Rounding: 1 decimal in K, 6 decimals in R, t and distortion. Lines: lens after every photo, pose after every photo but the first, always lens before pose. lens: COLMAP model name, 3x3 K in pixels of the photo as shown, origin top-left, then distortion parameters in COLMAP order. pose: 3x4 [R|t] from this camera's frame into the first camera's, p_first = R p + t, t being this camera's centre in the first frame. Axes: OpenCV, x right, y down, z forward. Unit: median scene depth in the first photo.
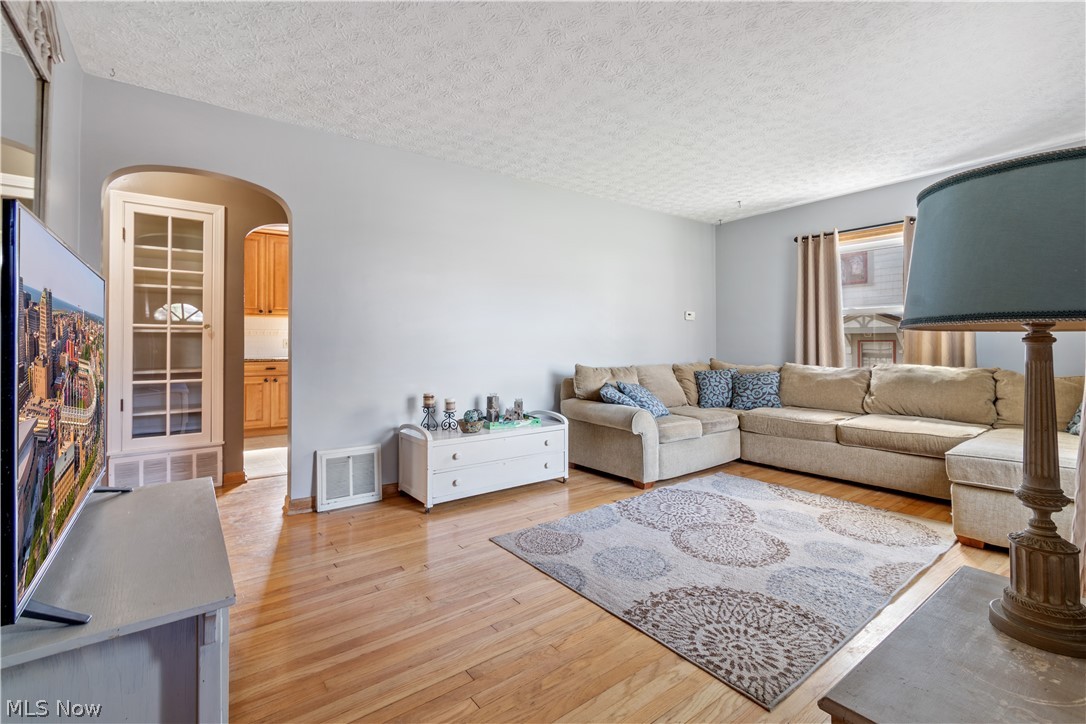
lens RADIAL K [[487.3, 0, 532.3], [0, 487.3, 340.3], [0, 0, 1]] dist [0.002253, -0.001450]
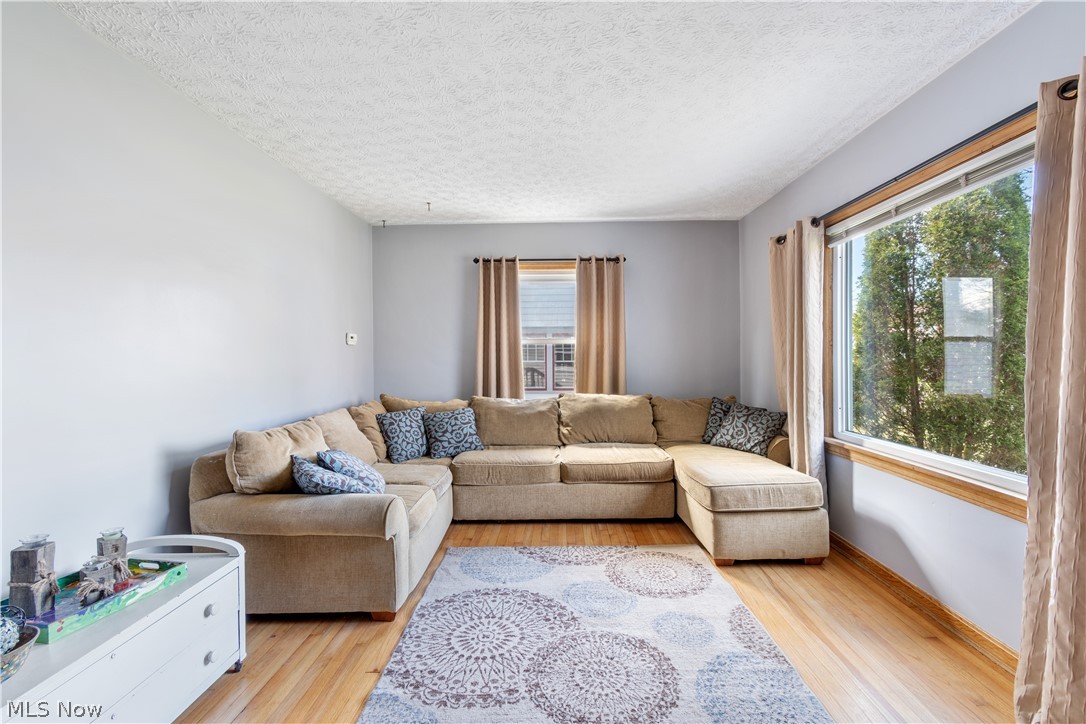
lens RADIAL K [[487.3, 0, 549.1], [0, 487.3, 360.7], [0, 0, 1]] dist [0.002253, -0.001450]
pose [[0.594721, -0.010855, 0.803859, -0.141589], [0.000289, 0.999912, 0.013289, -0.037084], [-0.803932, -0.007671, 0.594671, 0.419152]]
